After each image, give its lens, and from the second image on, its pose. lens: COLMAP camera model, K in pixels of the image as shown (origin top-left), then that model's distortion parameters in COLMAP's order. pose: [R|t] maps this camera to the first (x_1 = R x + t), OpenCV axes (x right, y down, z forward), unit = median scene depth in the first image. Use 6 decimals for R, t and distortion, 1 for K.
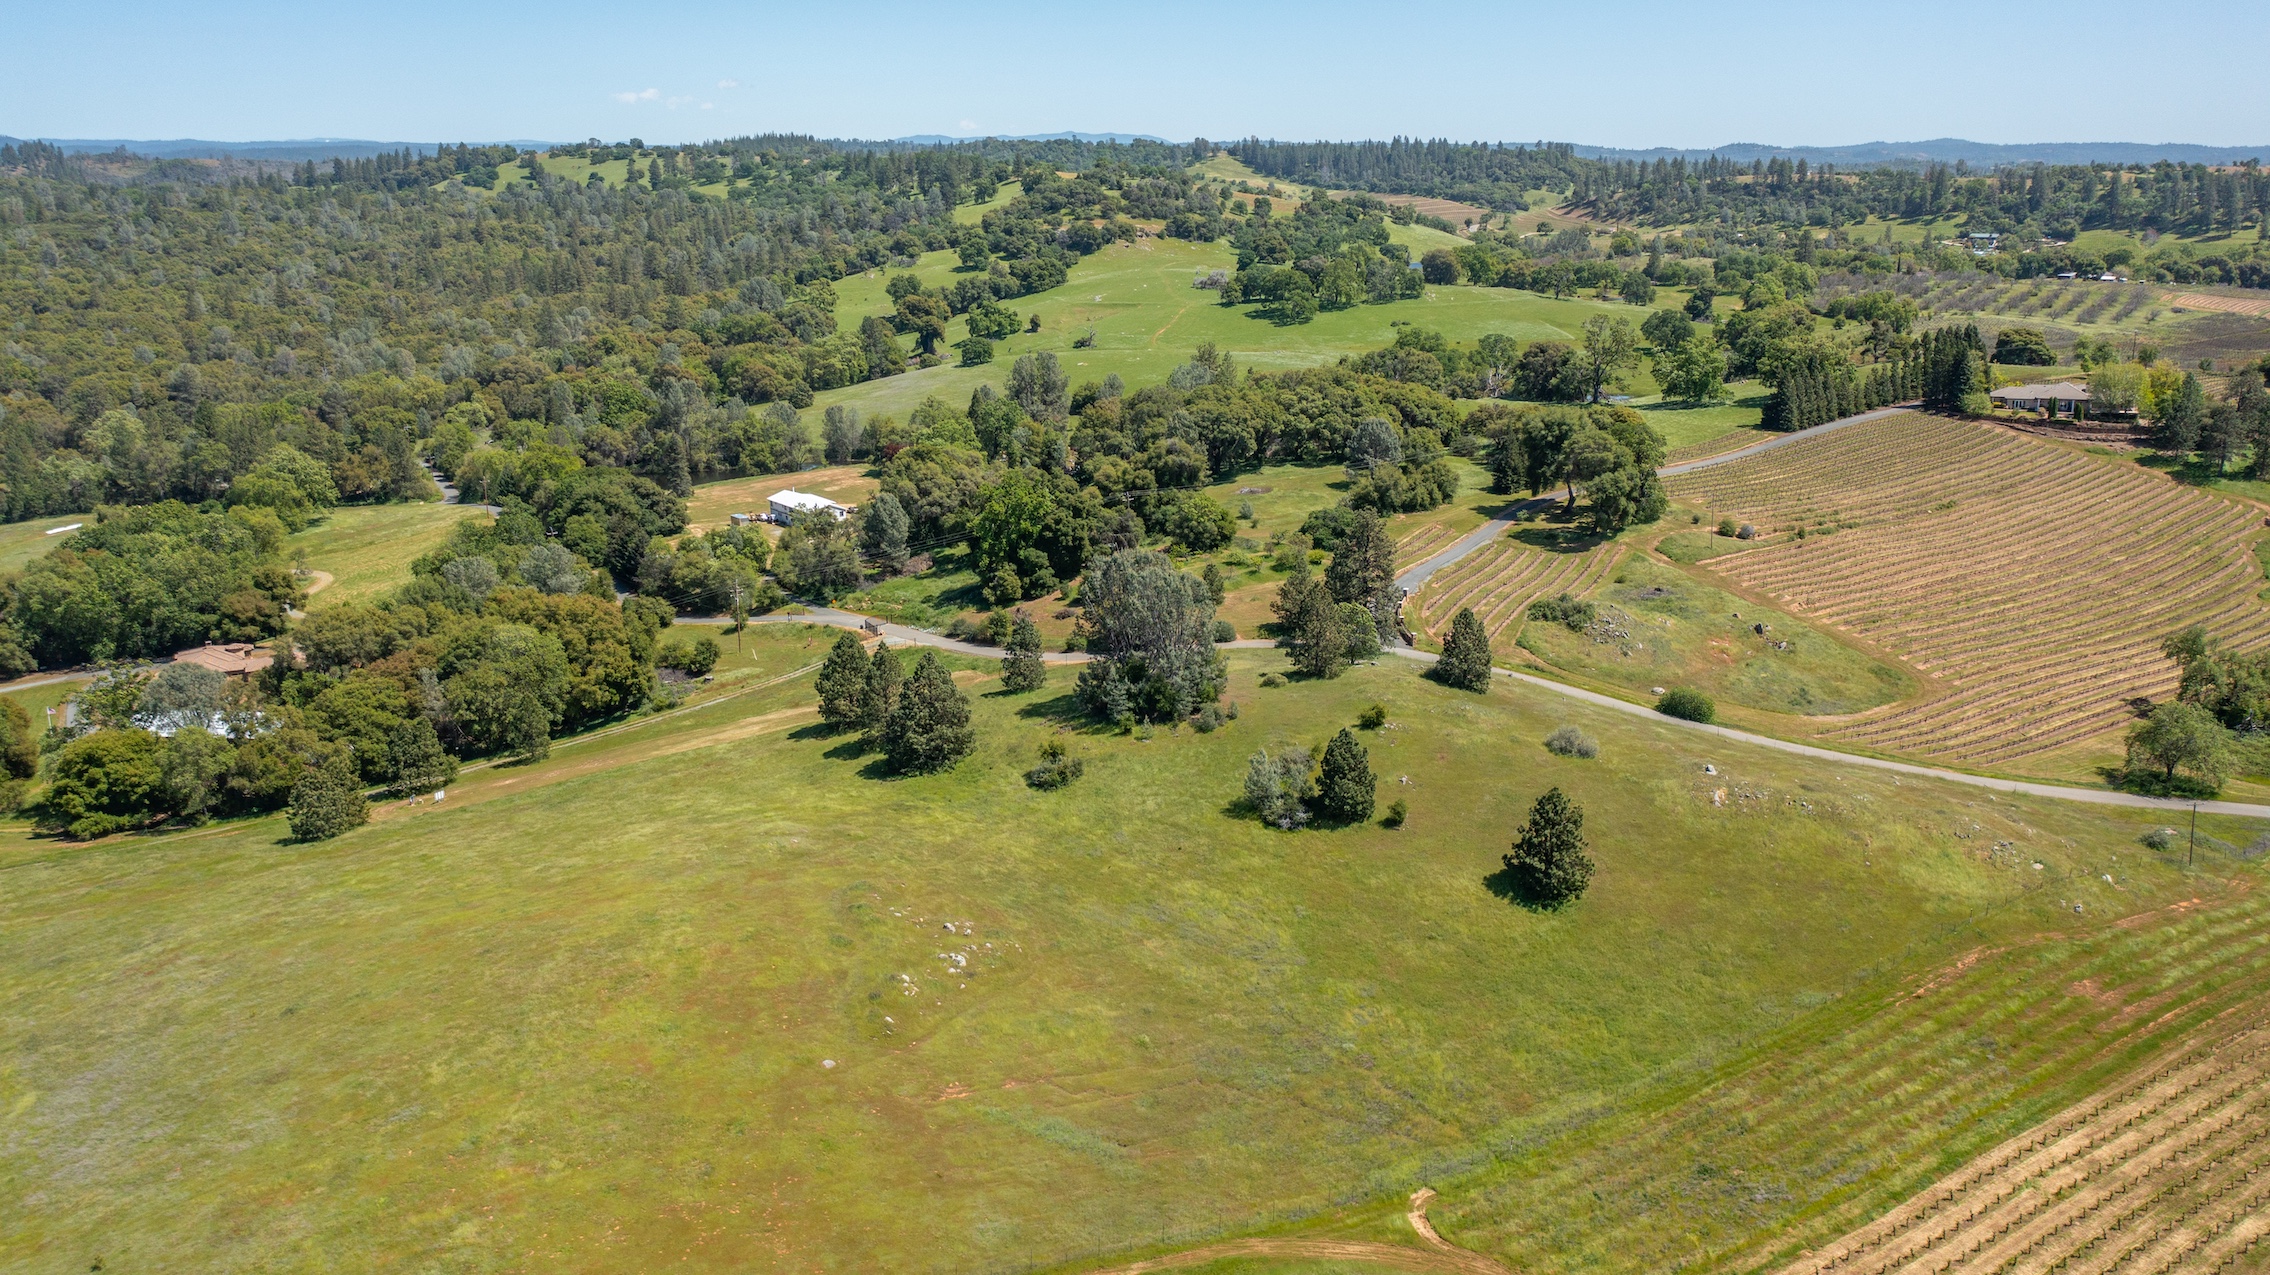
lens RADIAL K [[1830.5, 0, 1132.3], [0, 1830.5, 631.5], [0, 0, 1]] dist [-0.014515, 0.007519]
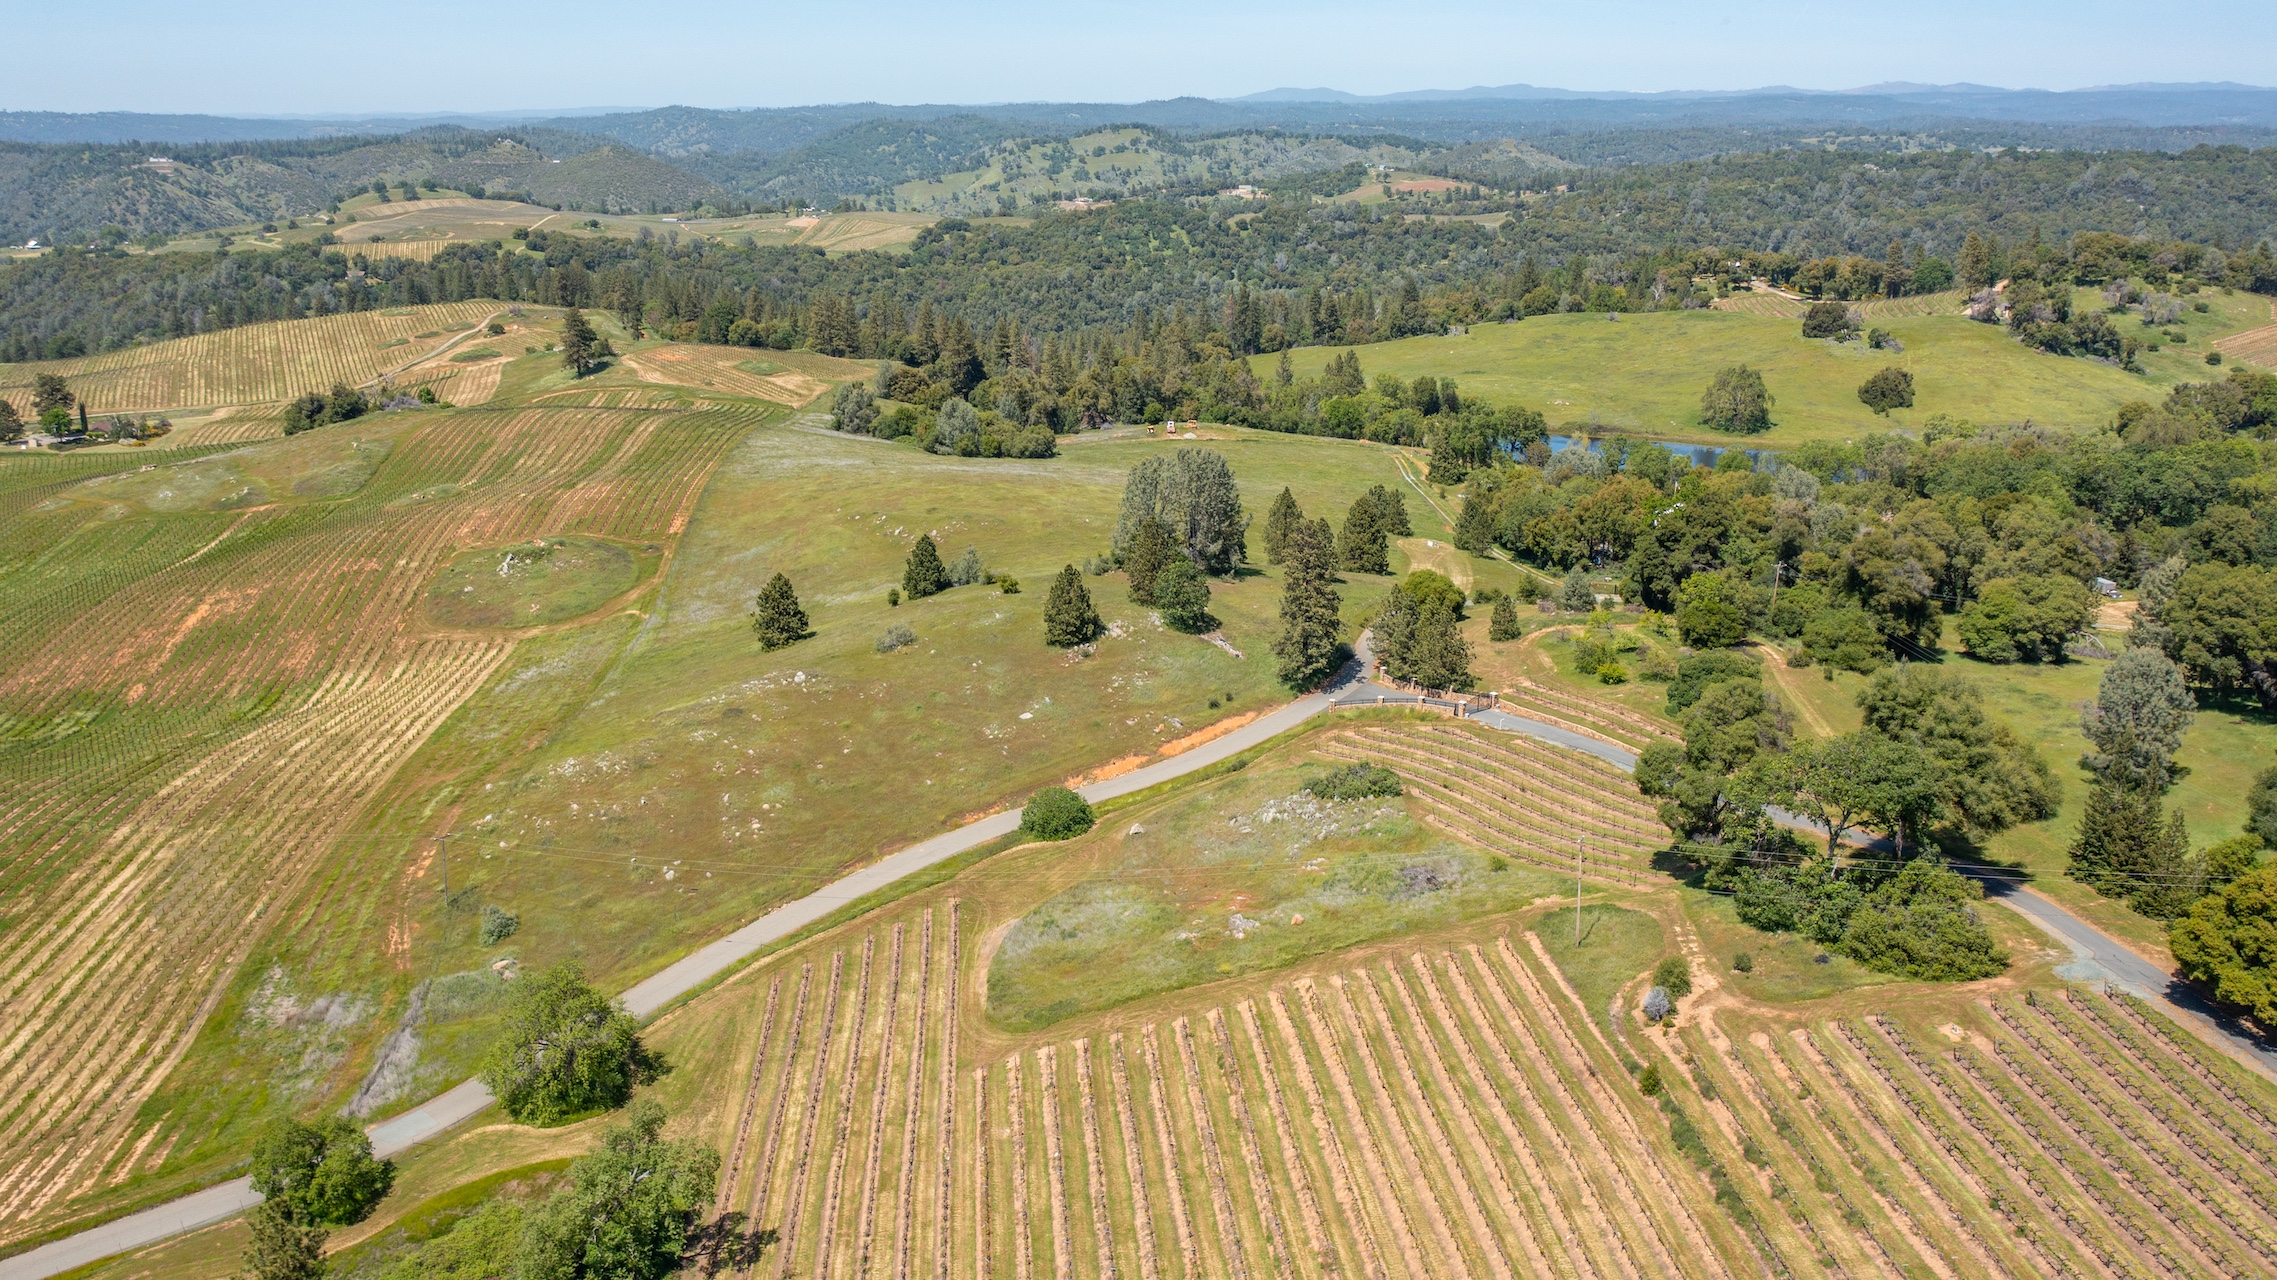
lens RADIAL K [[1836.2, 0, 1135.8], [0, 1836.2, 634.0], [0, 0, 1]] dist [-0.014515, 0.007519]
pose [[-0.492074, 0.244988, -0.835371, 0.272213], [-0.214950, 0.895683, 0.389291, -0.101608], [0.843599, 0.371123, -0.388082, 0.379900]]
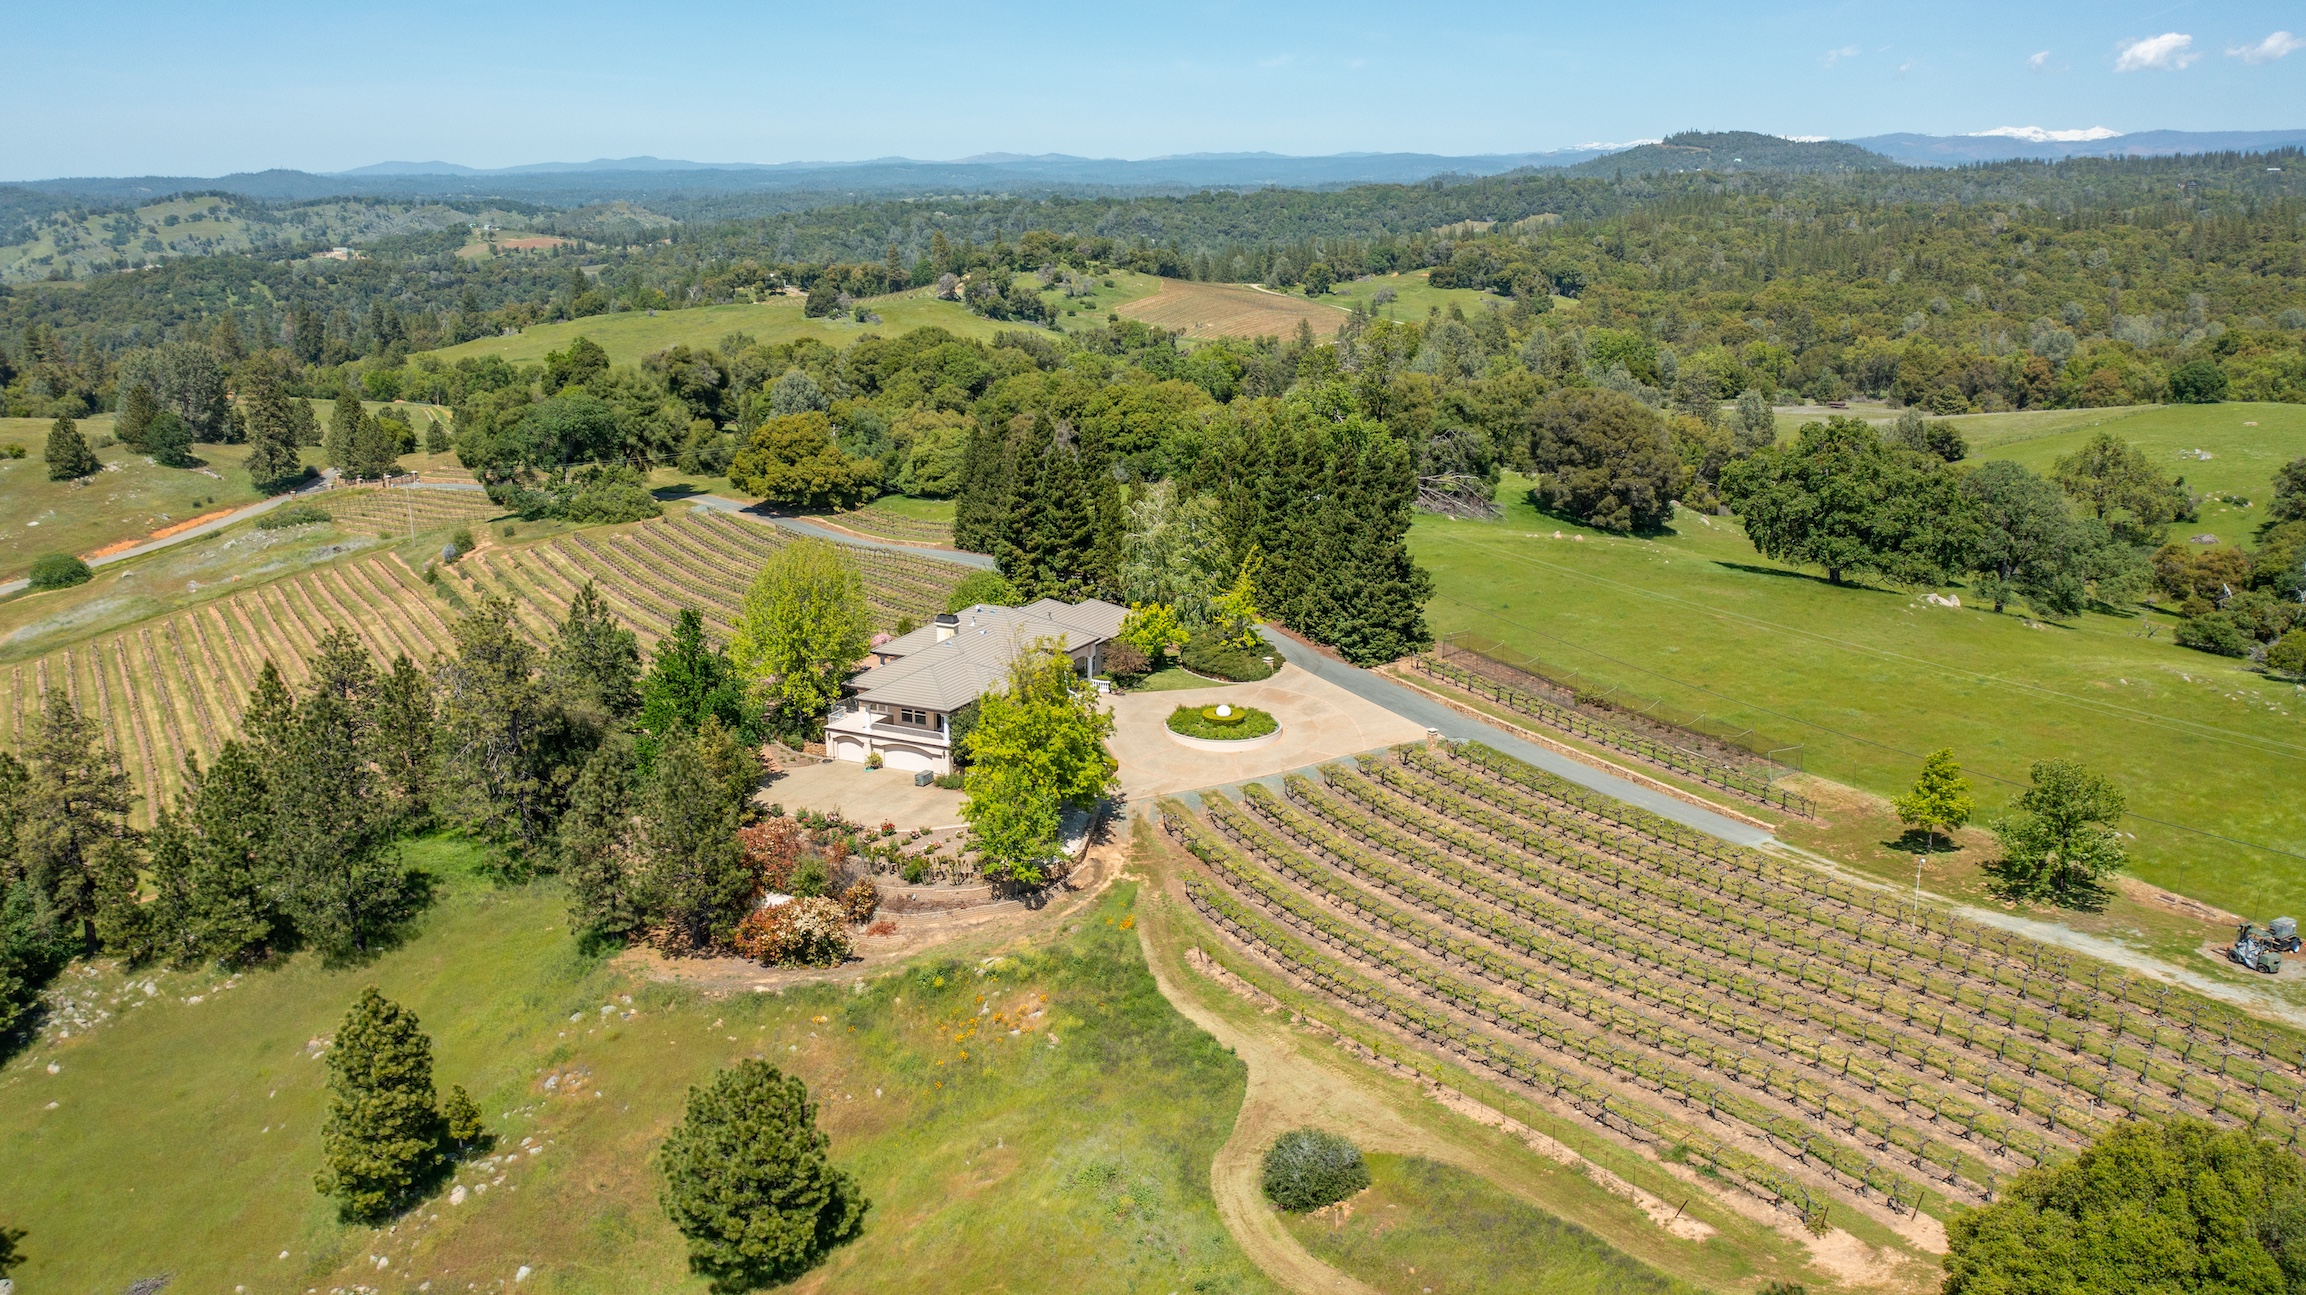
lens RADIAL K [[1835.2, 0, 1153.0], [0, 1835.2, 647.5], [0, 0, 1]] dist [-0.022155, 0.011403]
pose [[-0.055573, 0.253129, -0.965835, 0.375952], [-0.243712, 0.934632, 0.258974, -0.100335], [0.968254, 0.249778, 0.009750, 0.466872]]
